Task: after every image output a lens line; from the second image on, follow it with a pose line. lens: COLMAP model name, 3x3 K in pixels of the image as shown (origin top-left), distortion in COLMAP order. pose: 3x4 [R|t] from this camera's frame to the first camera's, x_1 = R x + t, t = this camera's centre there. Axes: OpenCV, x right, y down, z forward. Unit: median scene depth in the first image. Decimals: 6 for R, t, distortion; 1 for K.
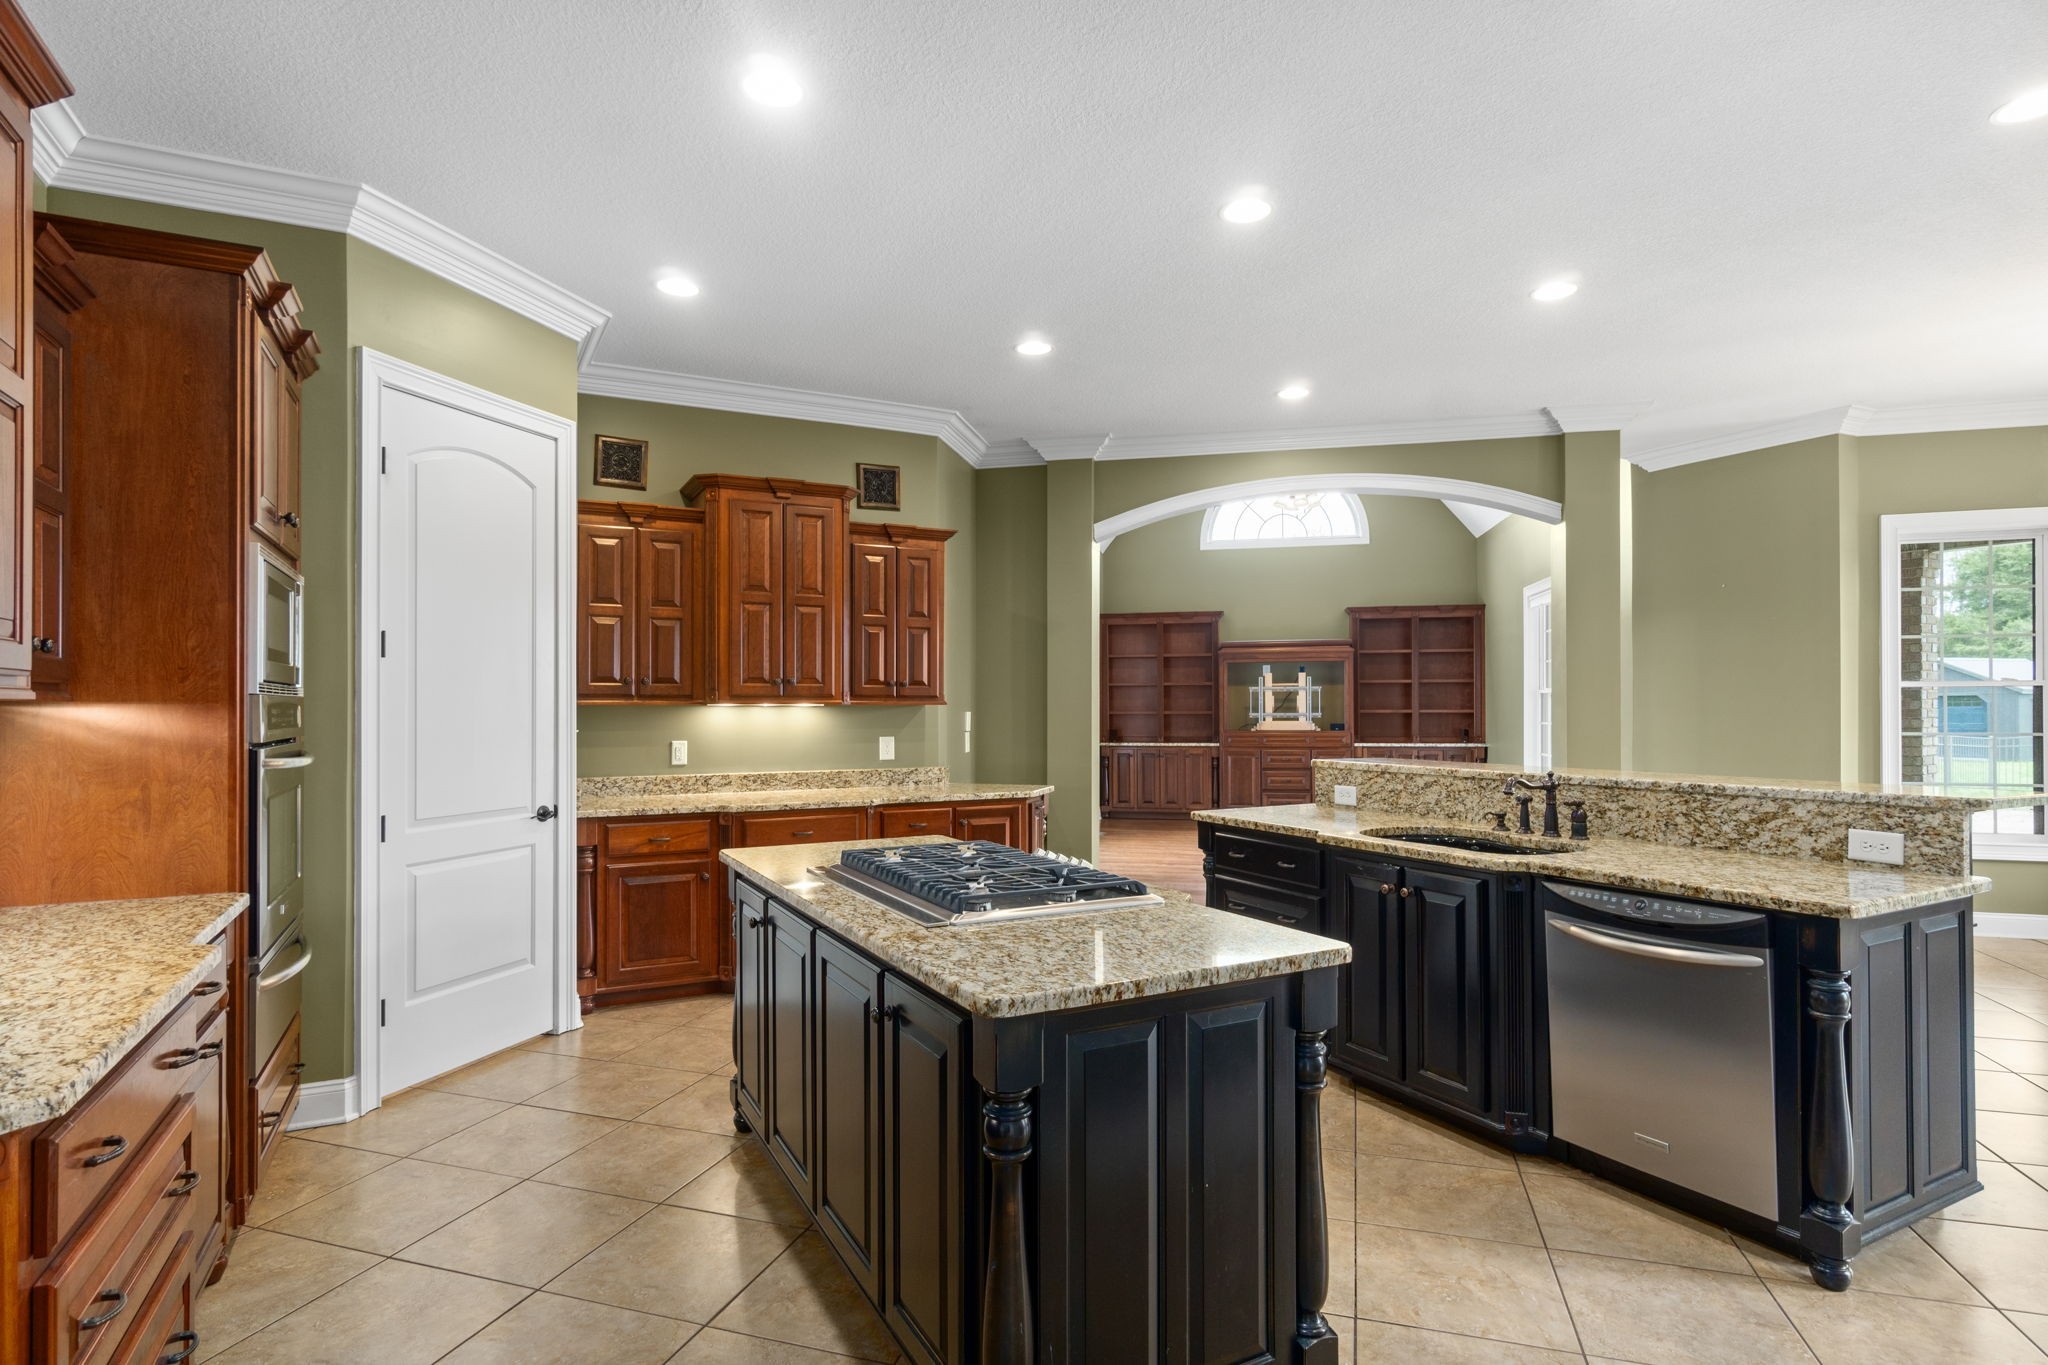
lens RADIAL K [[1080.3, 0, 1024.0], [0, 1080.3, 682.5], [0, 0, 1]] dist [0.002761, 0.000354]
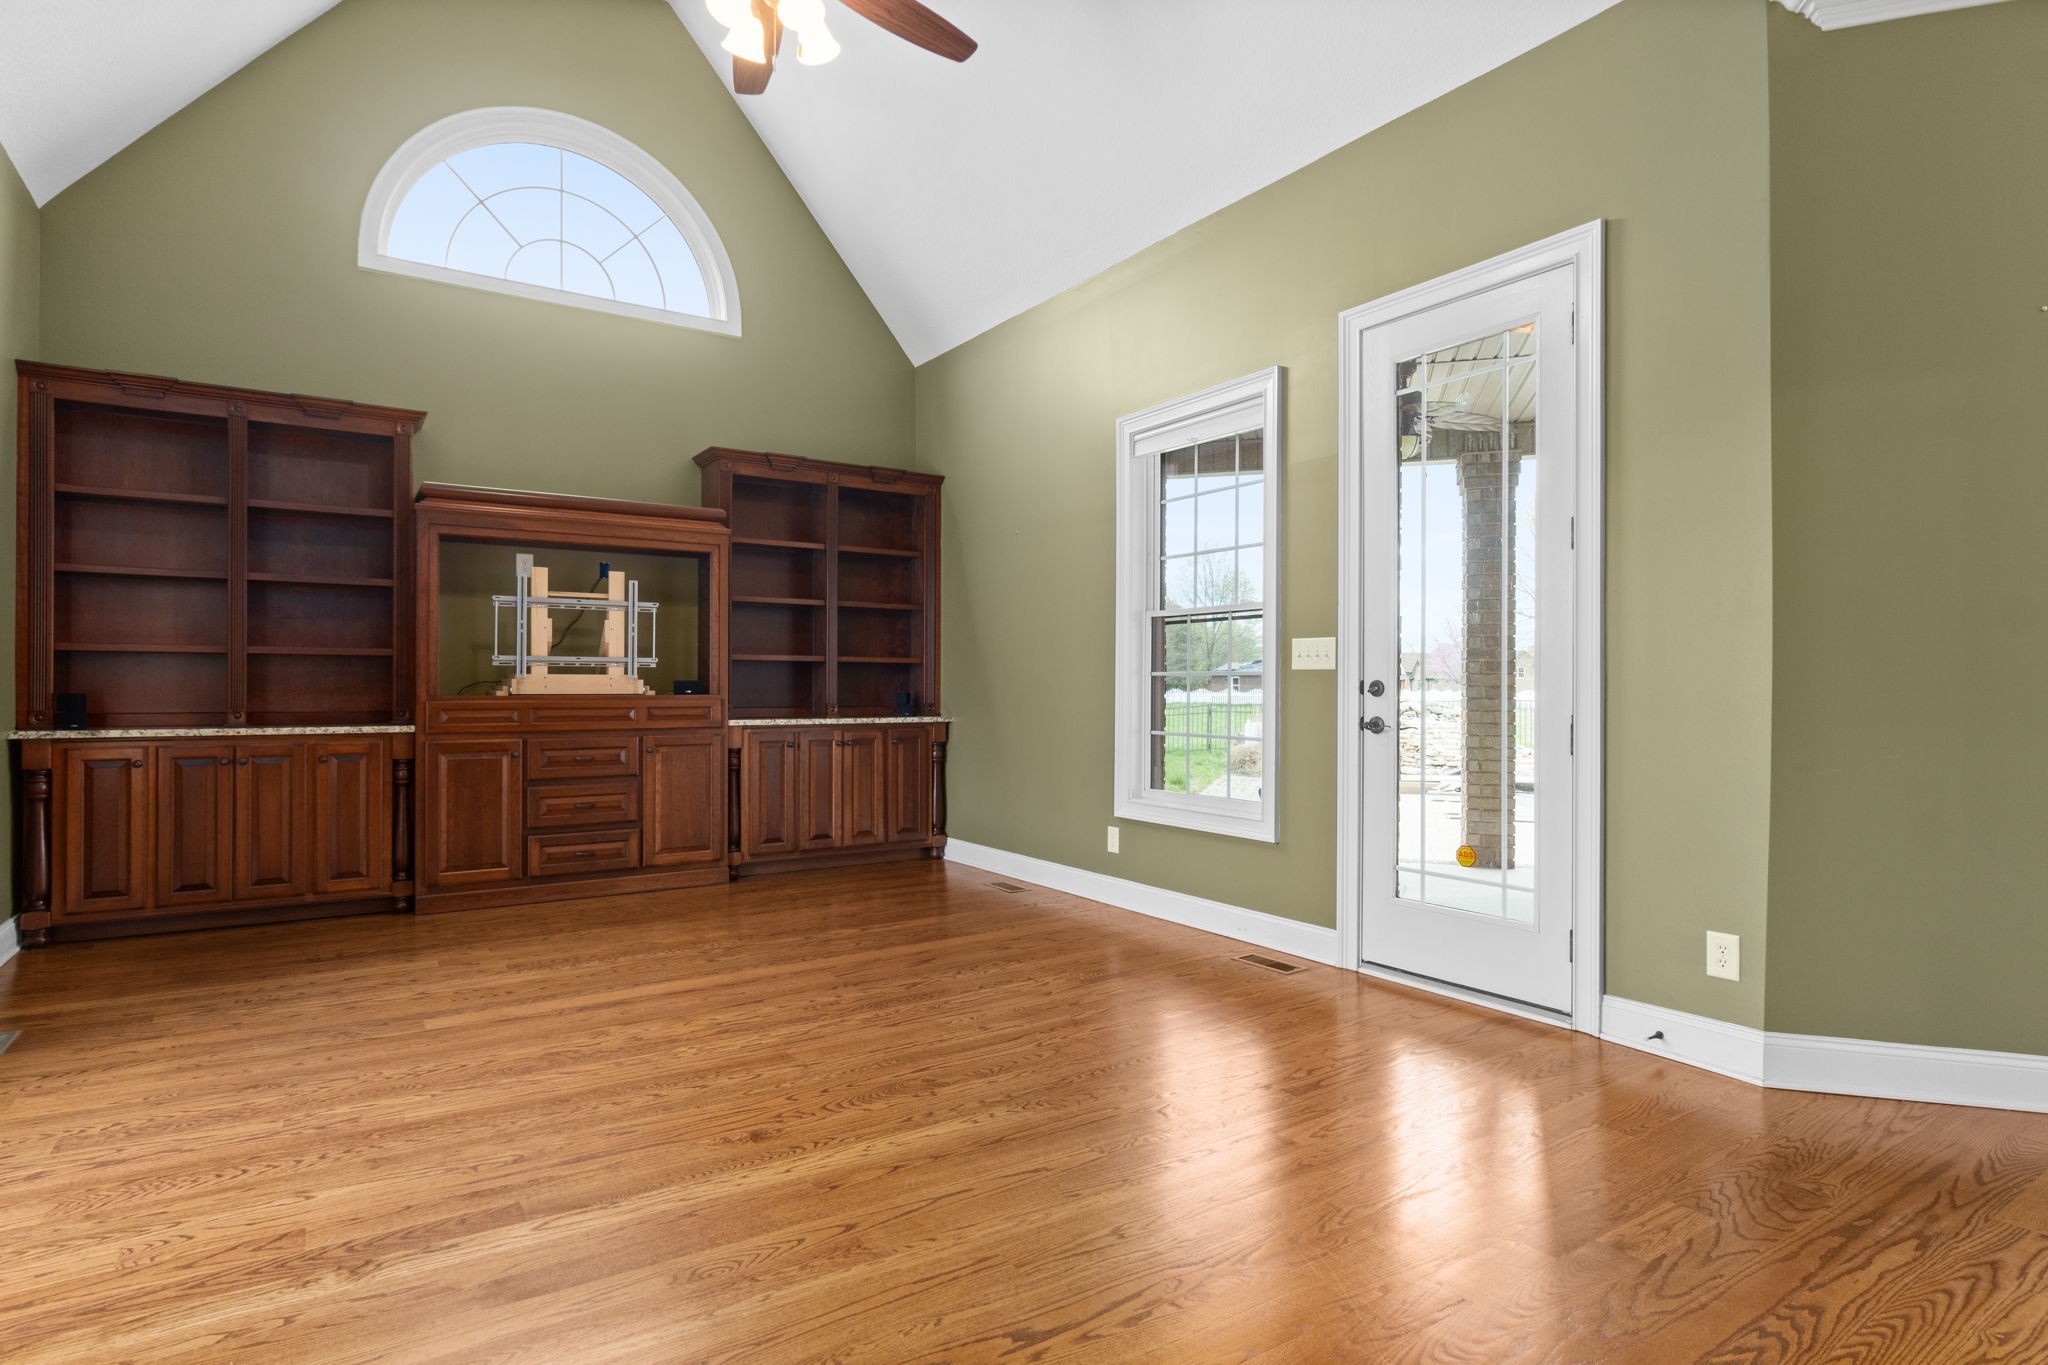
lens RADIAL K [[1045.9, 0, 1024.0], [0, 1045.9, 682.5], [0, 0, 1]] dist [-0.000632, -0.000765]
pose [[0.681934, 0.011011, 0.731331, 0.146975], [-0.023221, 0.999709, 0.006601, 0.099123], [-0.731045, -0.021483, 0.681991, 1.744104]]
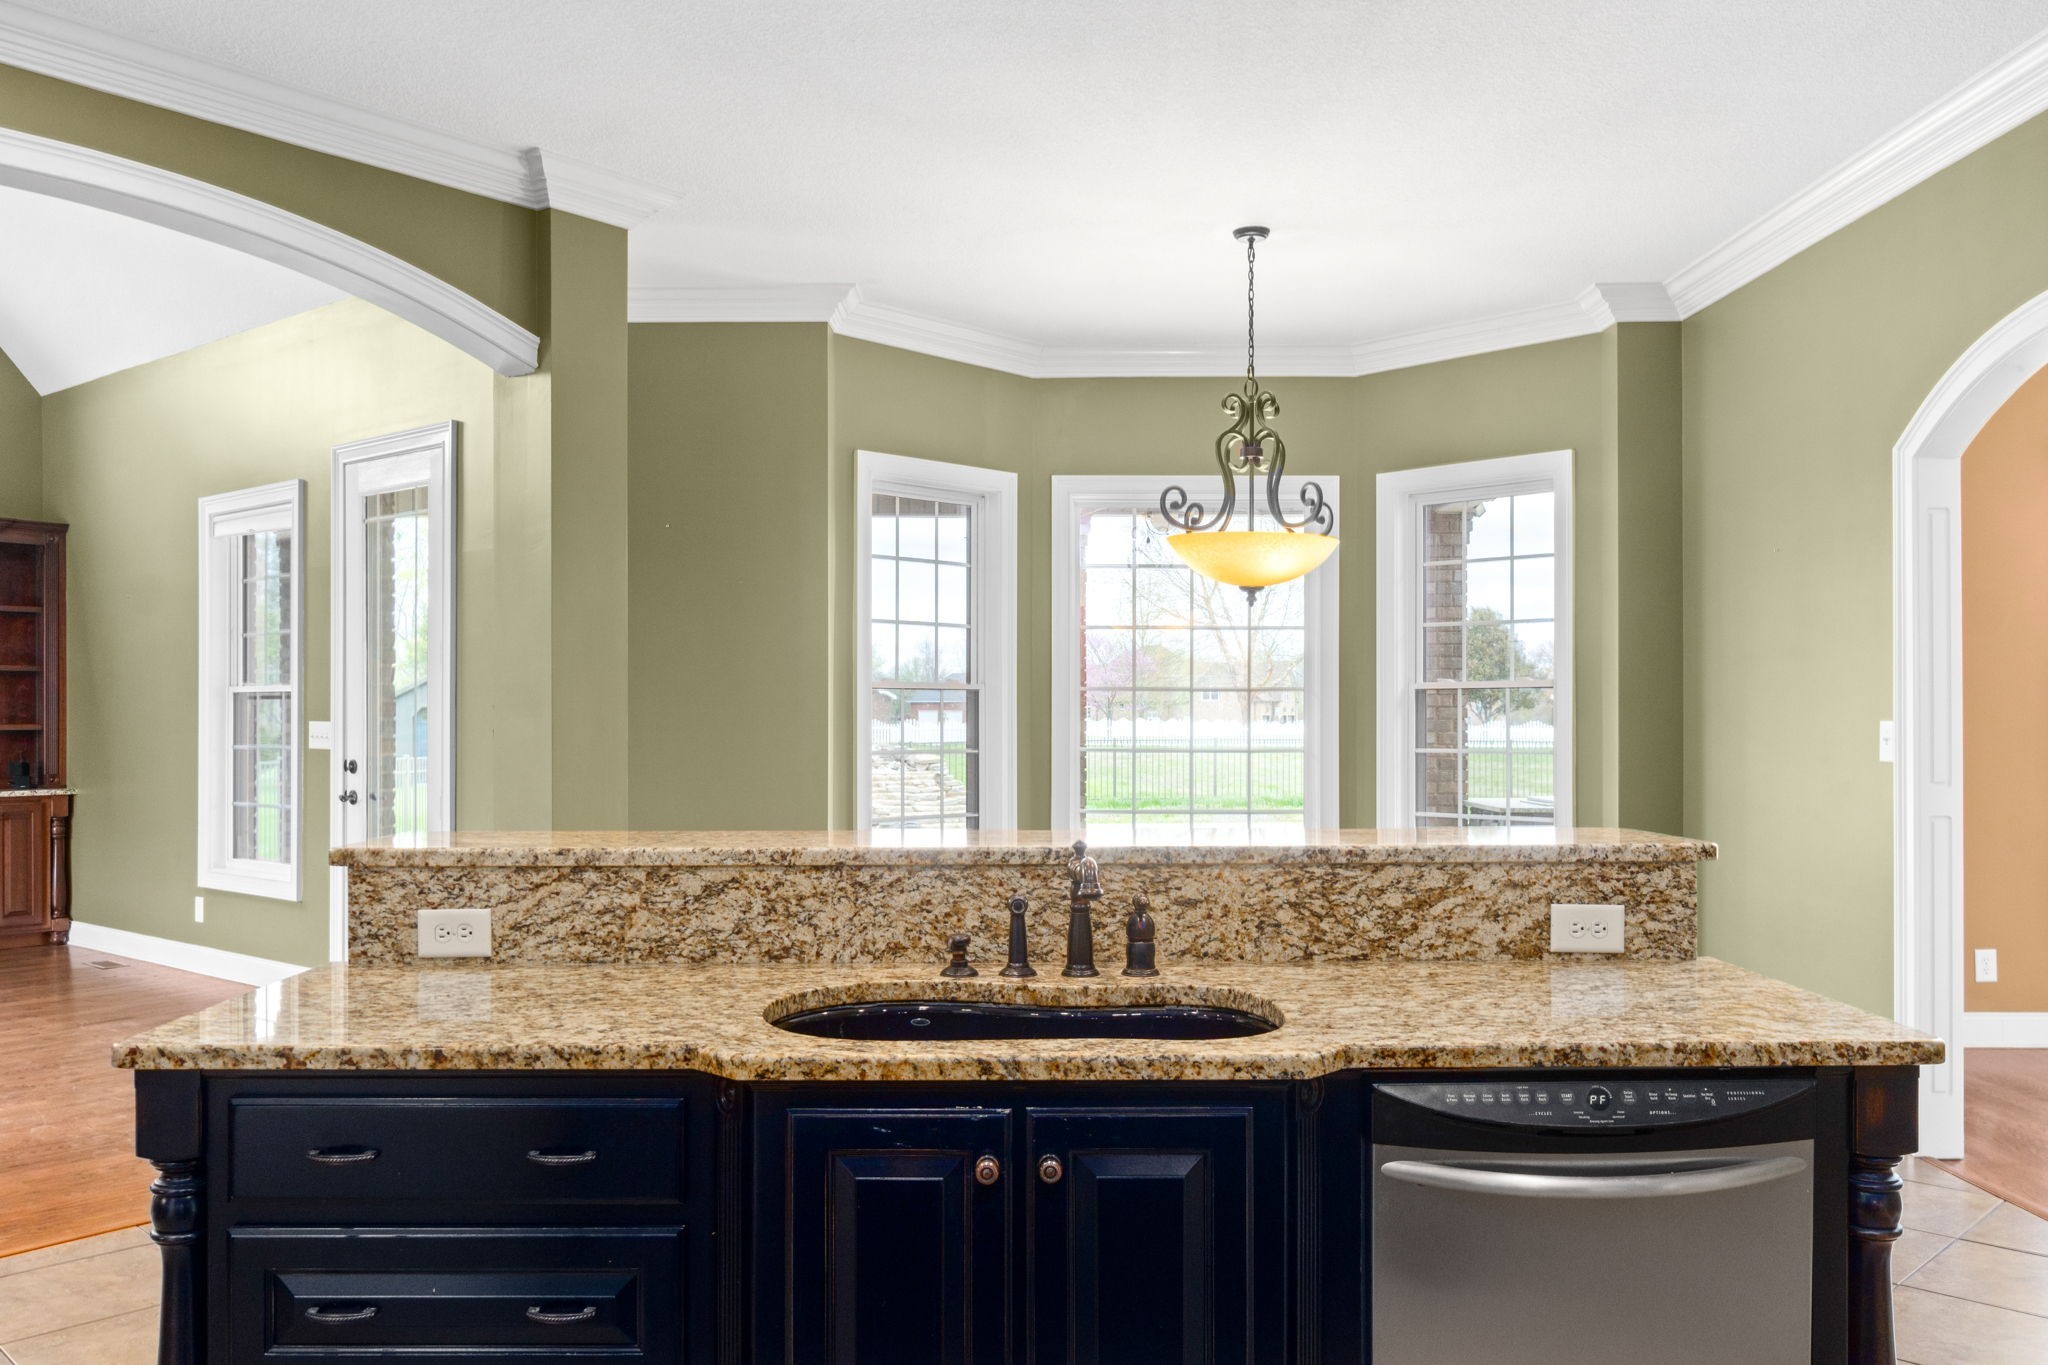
lens RADIAL K [[1608.2, 0, 1020.1], [0, 1608.2, 708.3], [0, 0, 1]] dist [0.001819, -0.001358]
pose [[0.456413, 0.008263, 0.889730, -0.168572], [-0.019943, 0.999801, 0.000945, 0.021659], [-0.889545, -0.018175, 0.456486, 0.686260]]
